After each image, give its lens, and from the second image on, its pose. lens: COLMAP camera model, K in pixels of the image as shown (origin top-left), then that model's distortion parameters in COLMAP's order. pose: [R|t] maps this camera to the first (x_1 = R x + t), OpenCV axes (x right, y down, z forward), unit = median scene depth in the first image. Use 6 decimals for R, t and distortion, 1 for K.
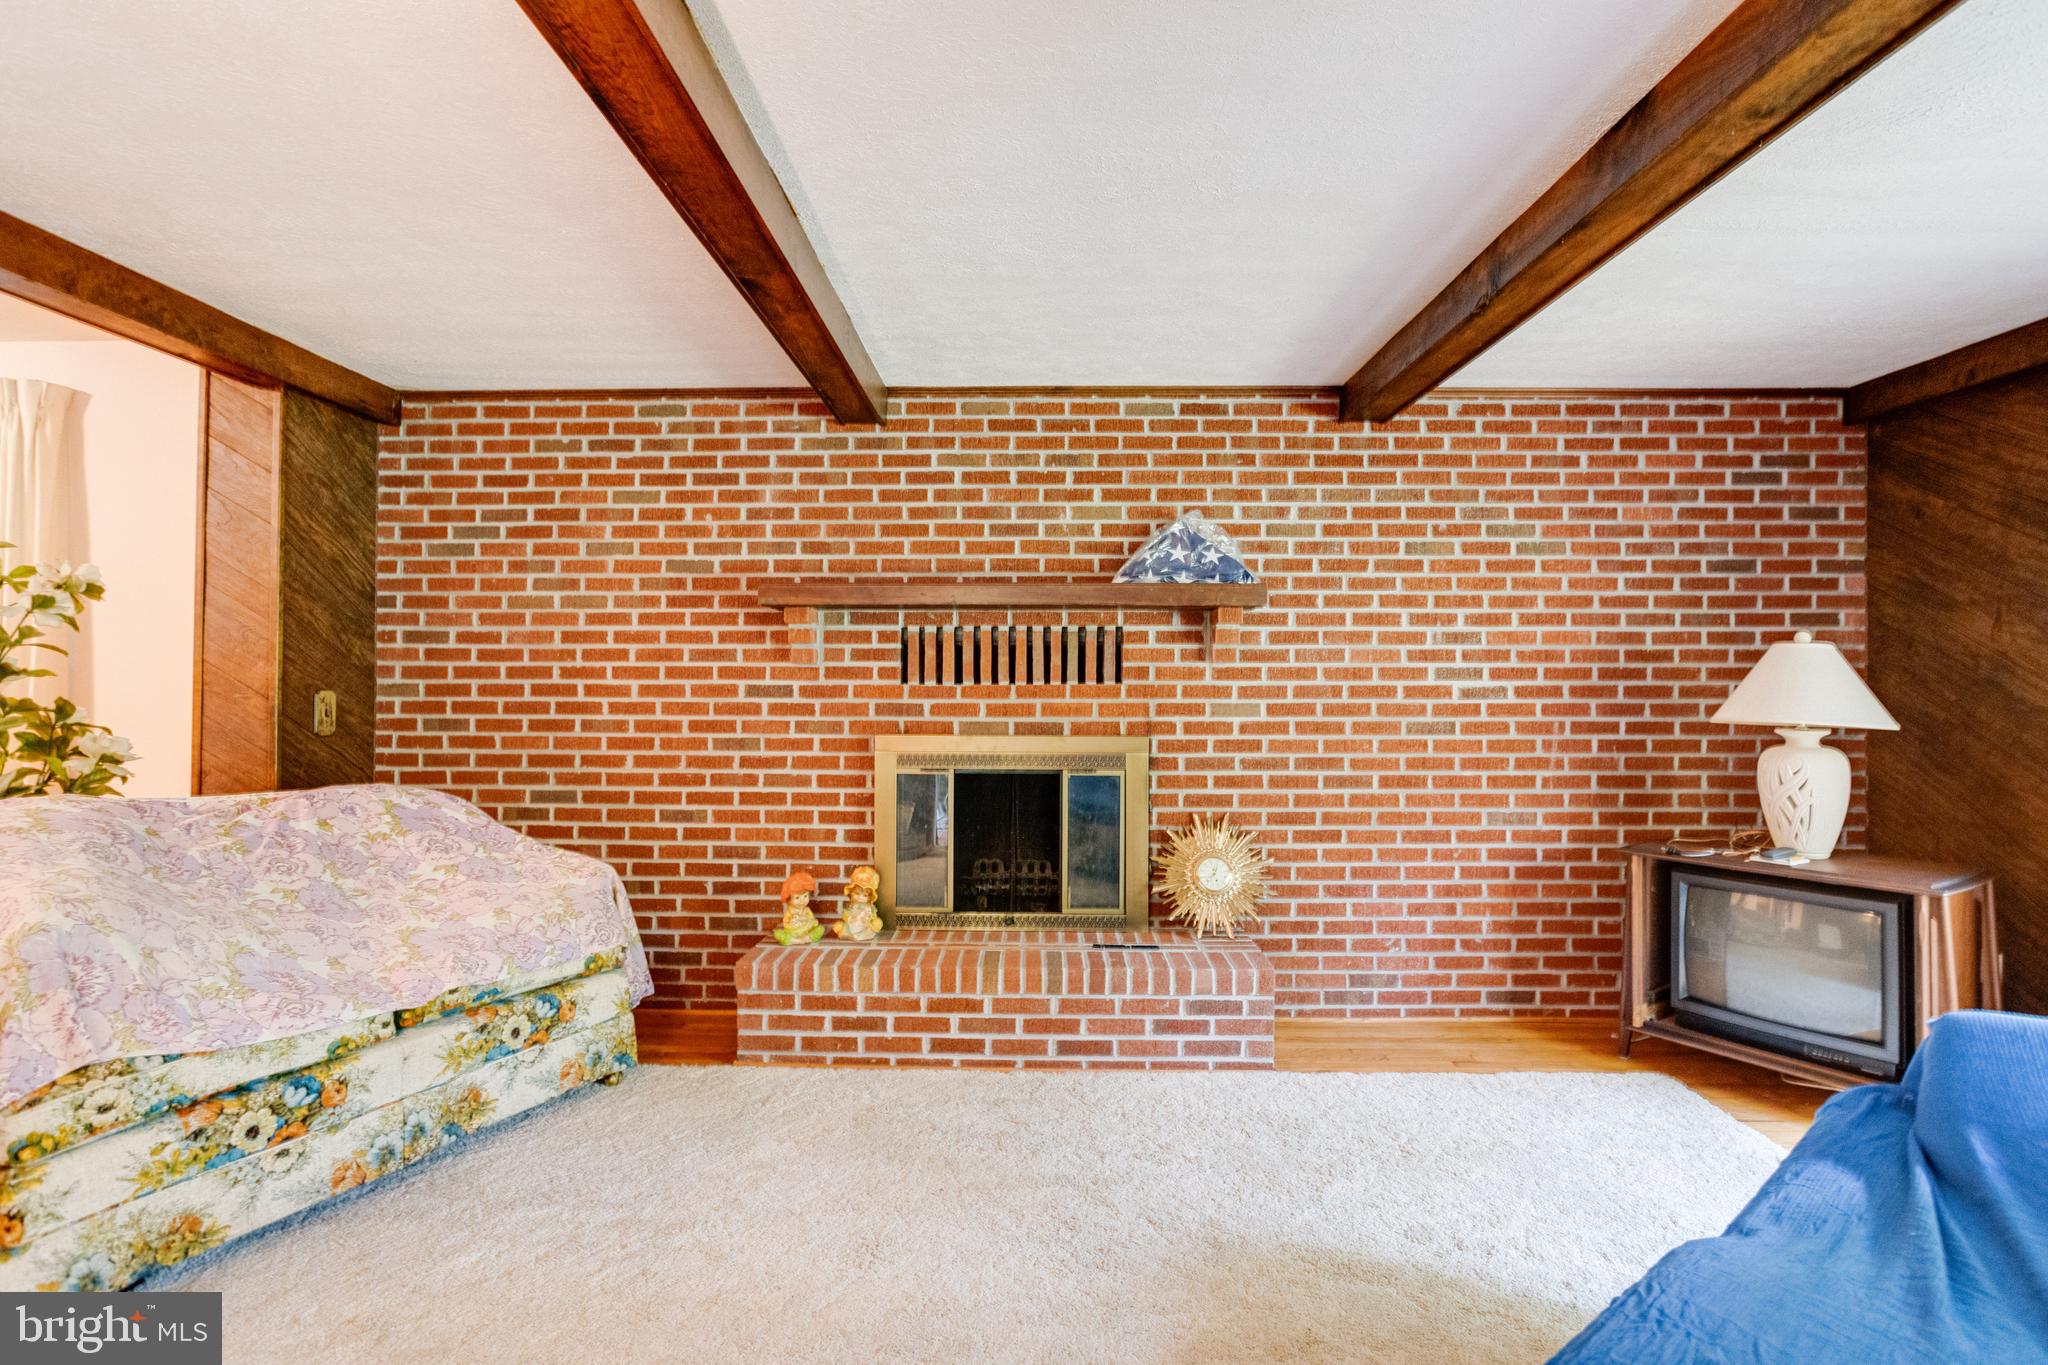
lens RADIAL K [[991.2, 0, 1018.0], [0, 991.2, 673.2], [0, 0, 1]] dist [-0.047590, 0.030127]
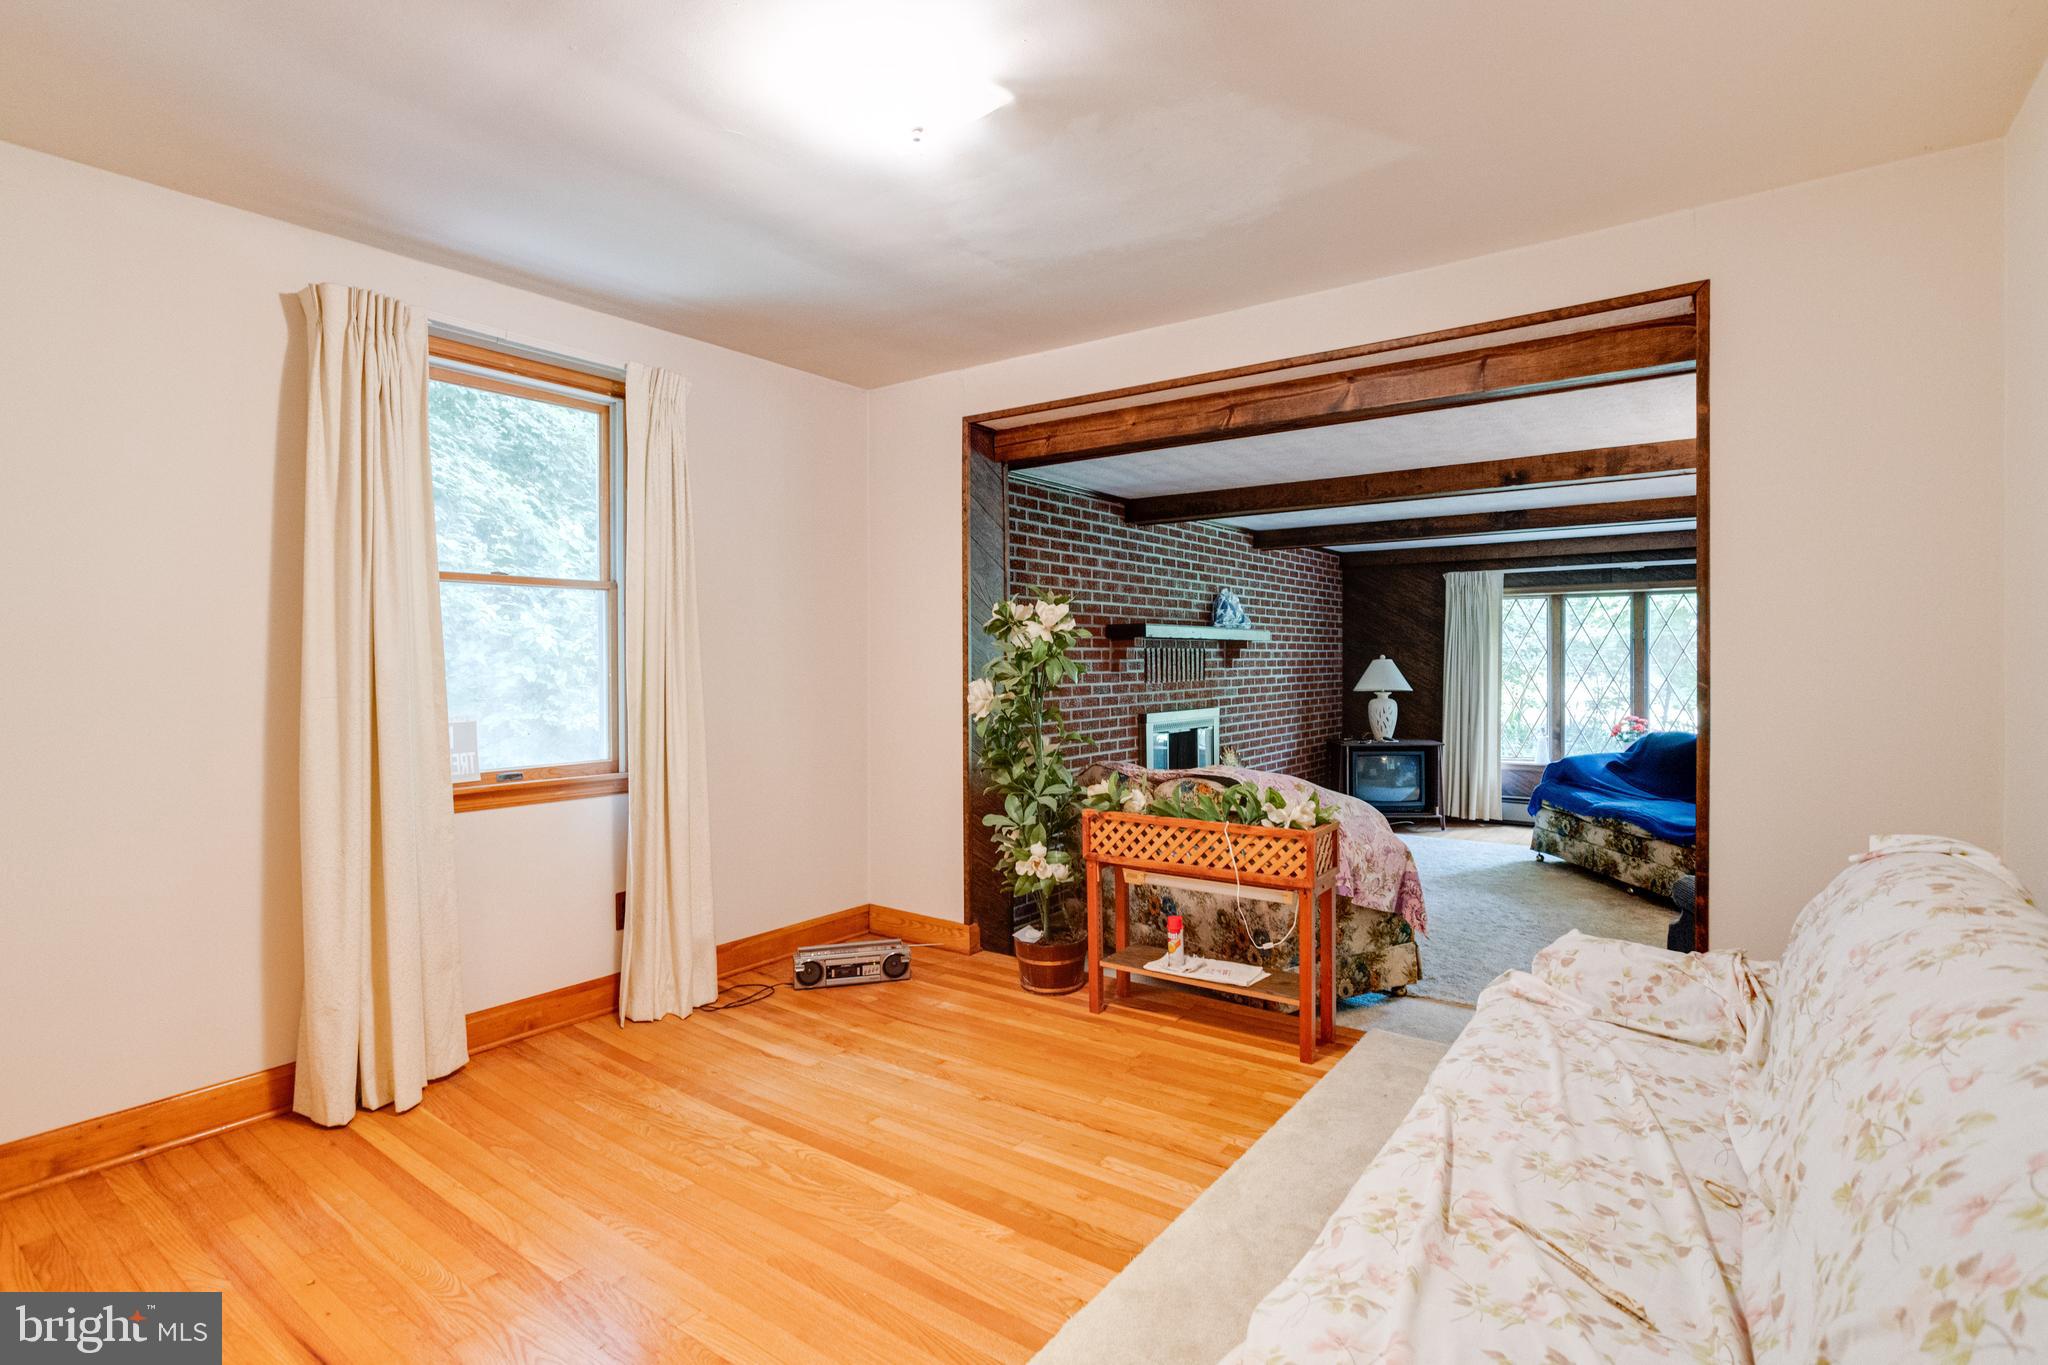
lens RADIAL K [[991.2, 0, 1018.0], [0, 991.2, 673.2], [0, 0, 1]] dist [-0.047590, 0.030127]
pose [[0.584713, -0.017654, 0.811048, -1.607062], [-0.000199, 0.999760, 0.021906, -0.042435], [-0.811240, -0.012970, 0.584569, 0.201895]]
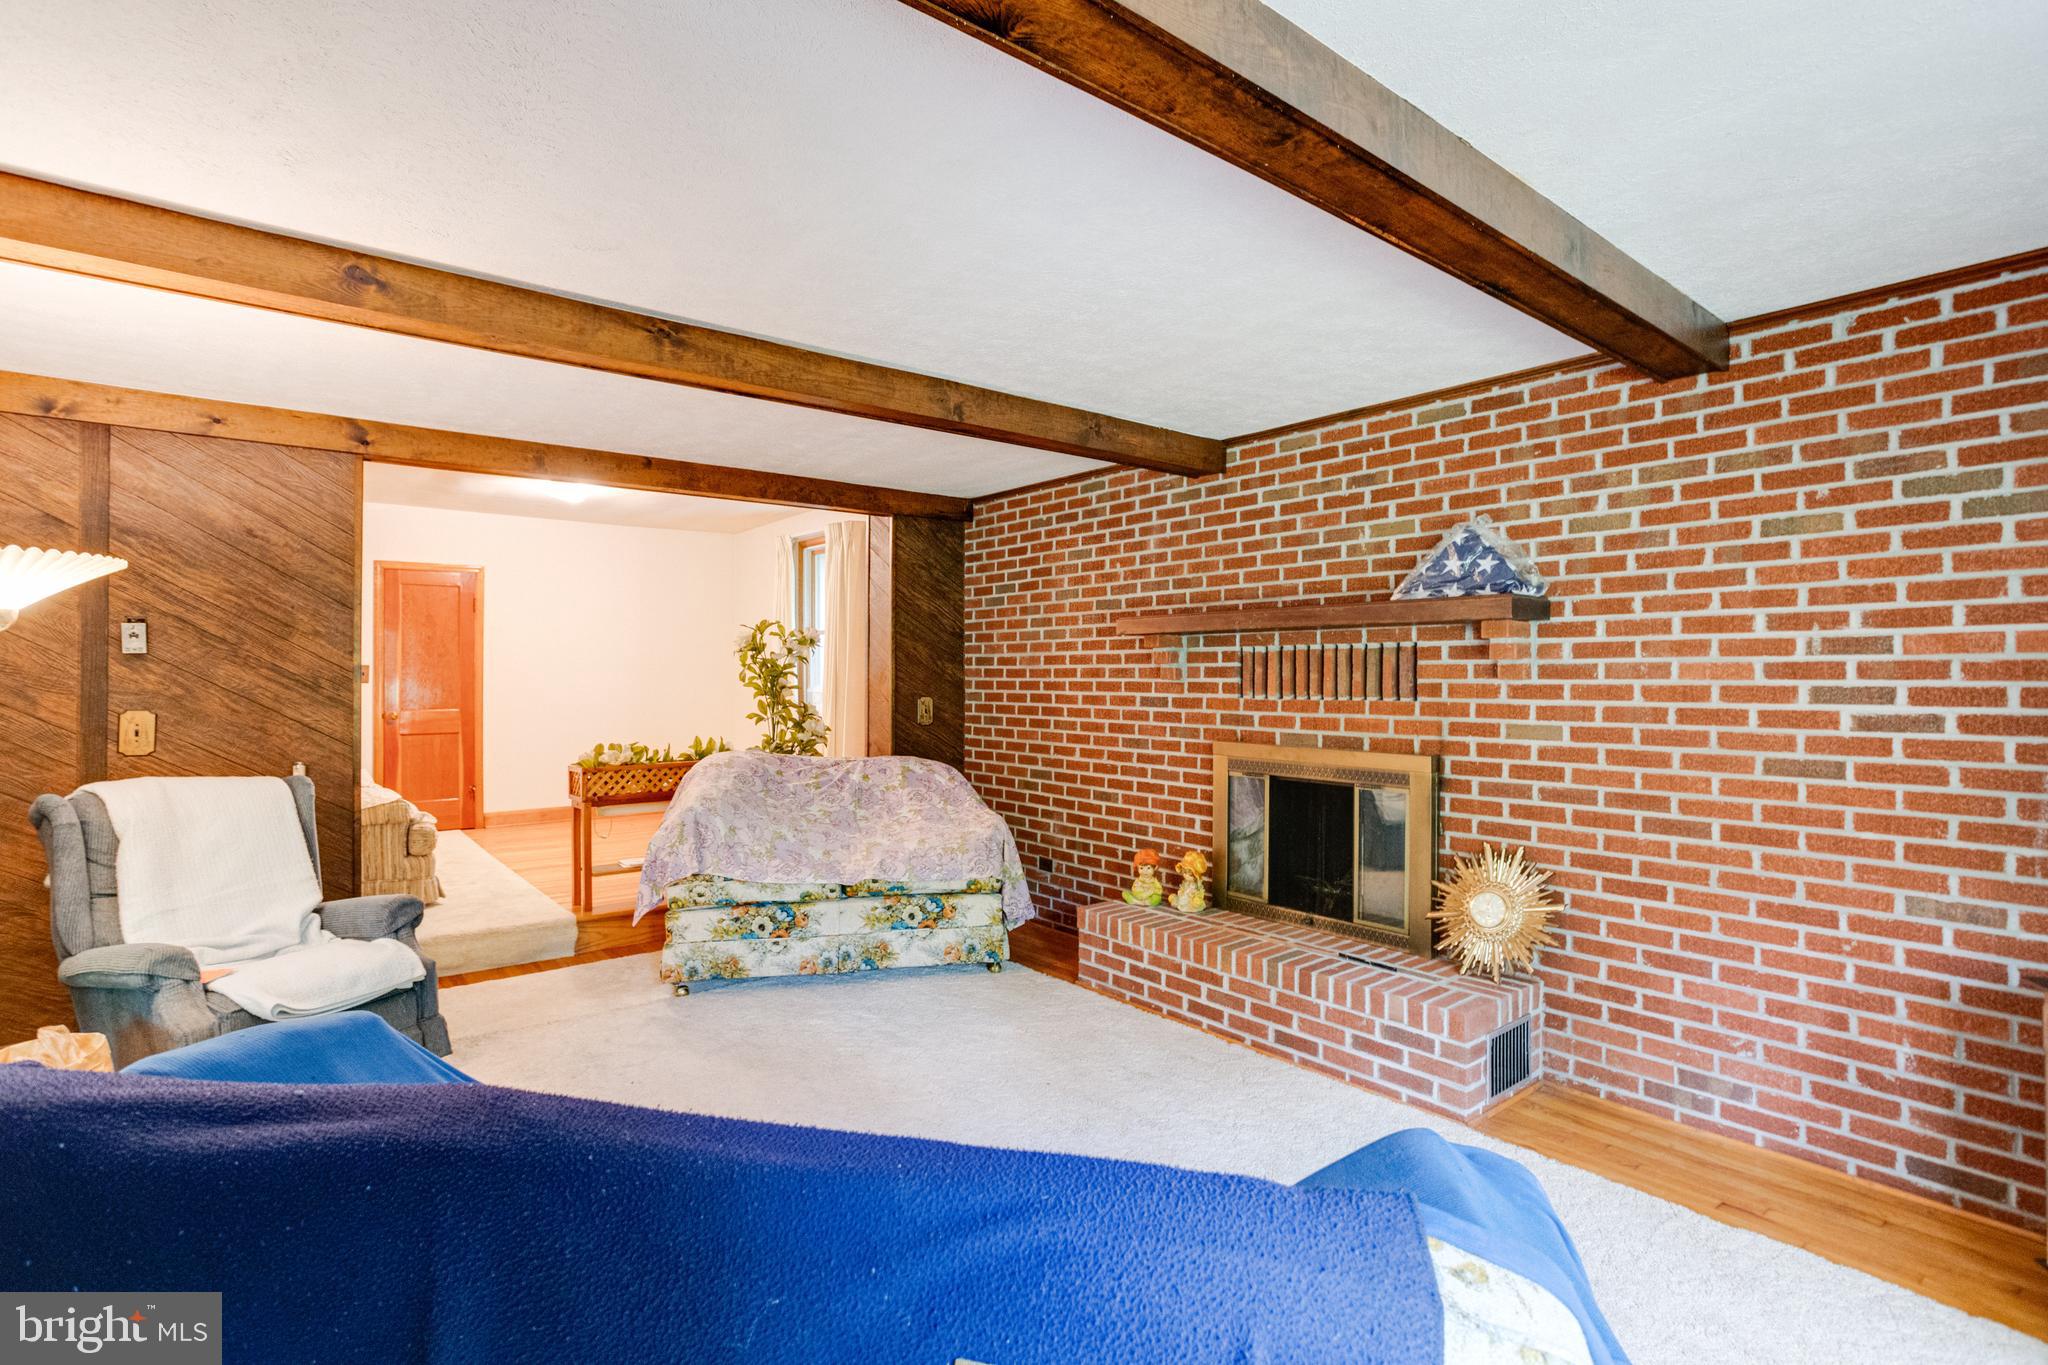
lens RADIAL K [[991.2, 0, 1018.0], [0, 991.2, 673.2], [0, 0, 1]] dist [-0.047590, 0.030127]
pose [[0.636857, -0.003683, -0.770973, 0.605205], [0.007953, 0.999967, 0.001793, -0.021631], [0.770941, -0.007274, 0.636865, 0.078963]]
